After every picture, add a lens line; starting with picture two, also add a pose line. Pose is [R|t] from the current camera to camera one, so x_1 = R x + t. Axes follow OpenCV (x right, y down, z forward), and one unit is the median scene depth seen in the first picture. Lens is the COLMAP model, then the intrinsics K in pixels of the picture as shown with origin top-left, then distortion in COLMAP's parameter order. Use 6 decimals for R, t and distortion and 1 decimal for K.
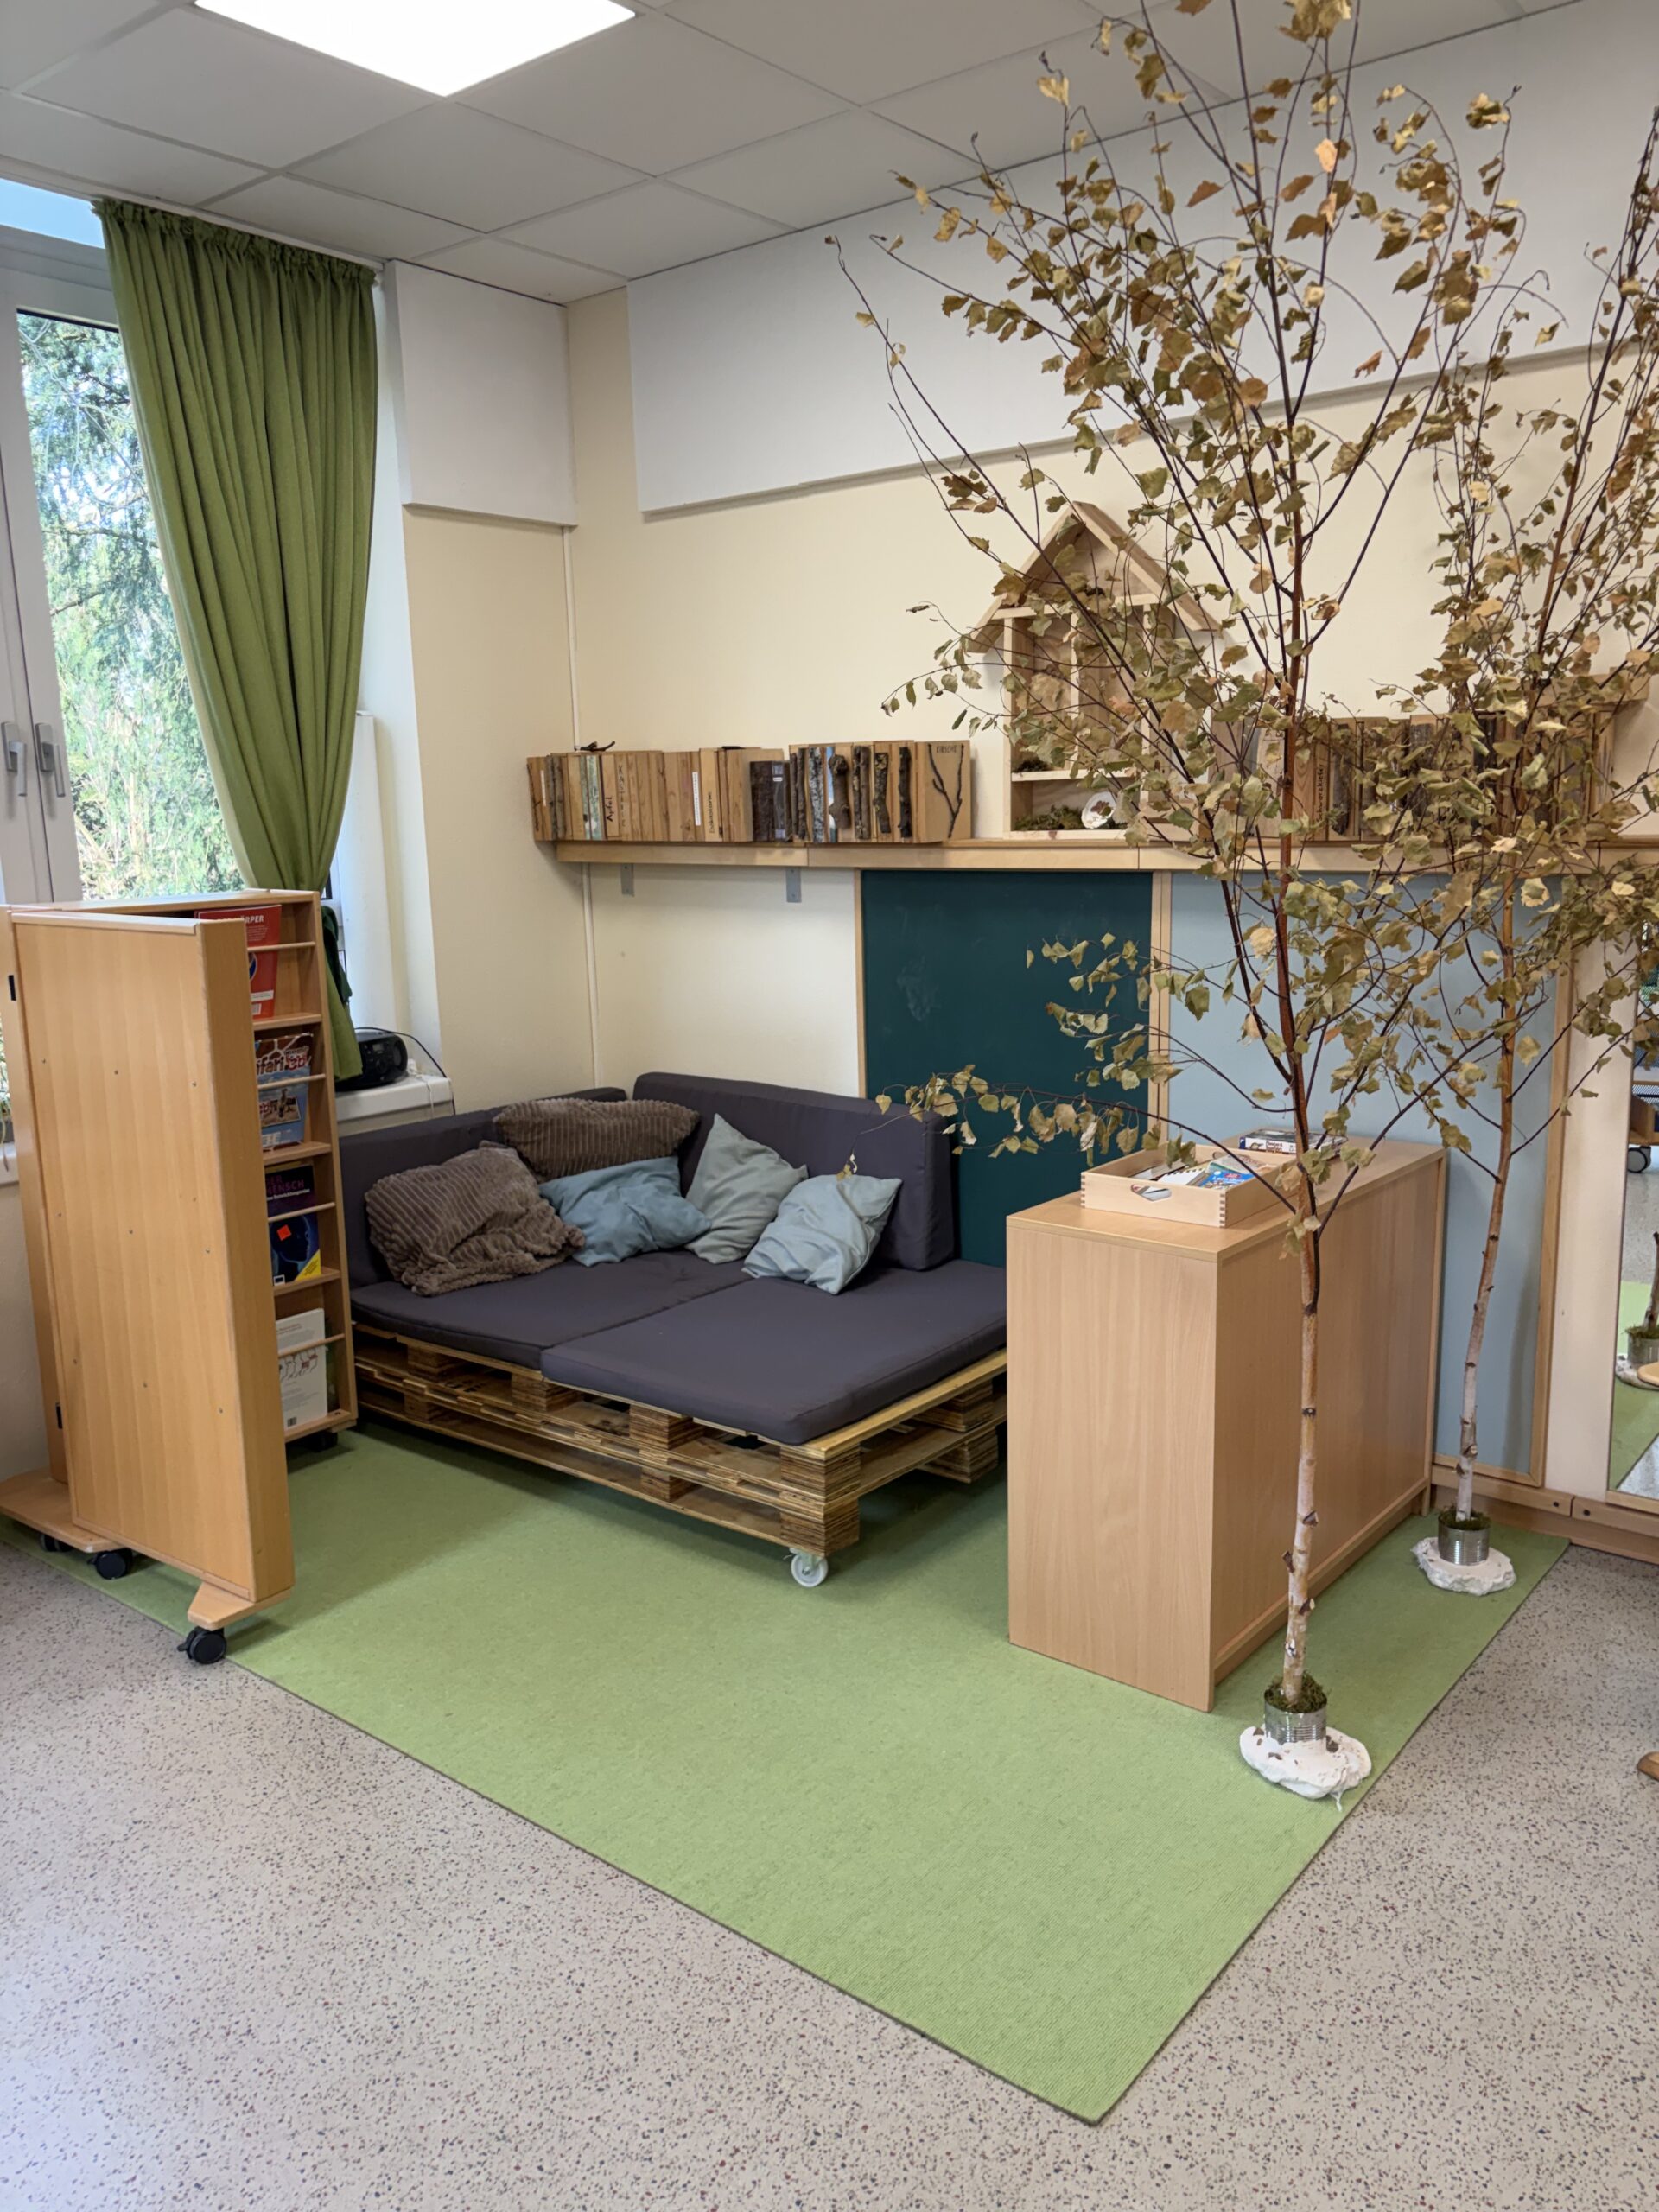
lens RADIAL K [[1663.3, 0, 835.8], [0, 1663.3, 1103.8], [0, 0, 1]] dist [0.065009, -0.080611]
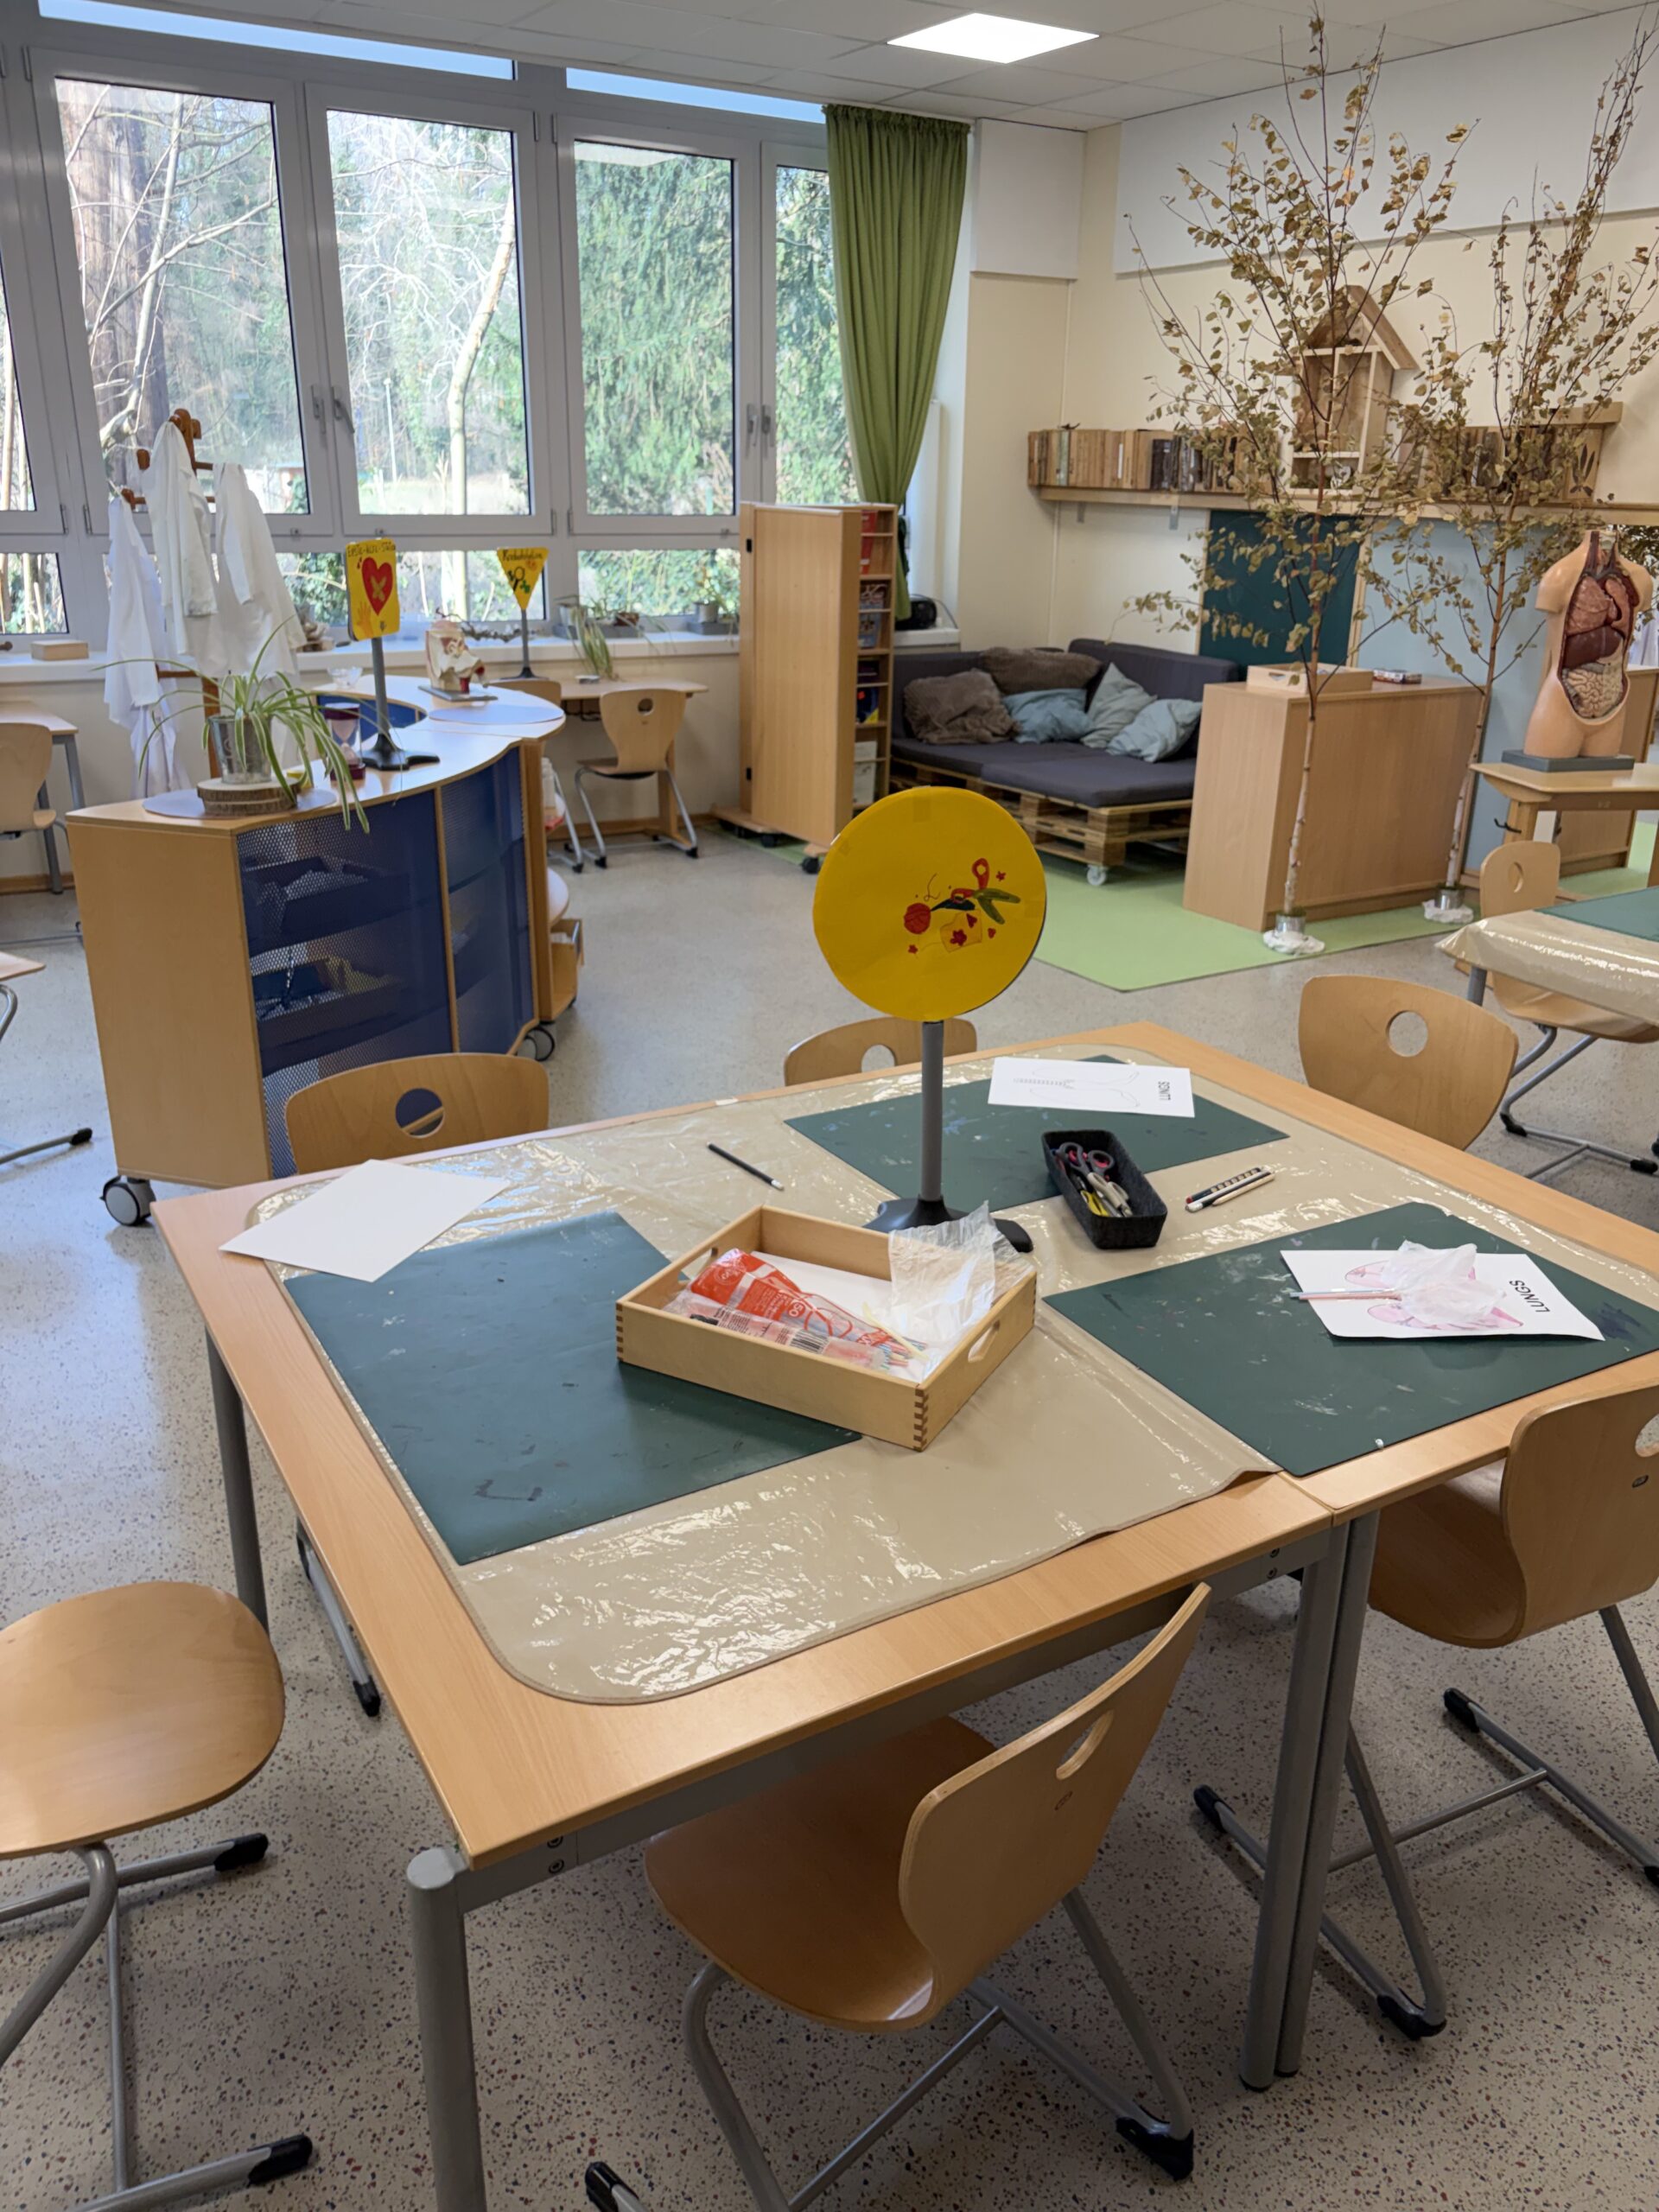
lens RADIAL K [[1663.3, 0, 835.8], [0, 1663.3, 1103.8], [0, 0, 1]] dist [0.065009, -0.080611]
pose [[0.942085, 0.155090, -0.297359, 0.254668], [-0.098157, 0.975333, 0.197715, 0.143797], [0.320687, -0.157076, 0.934070, -0.779272]]
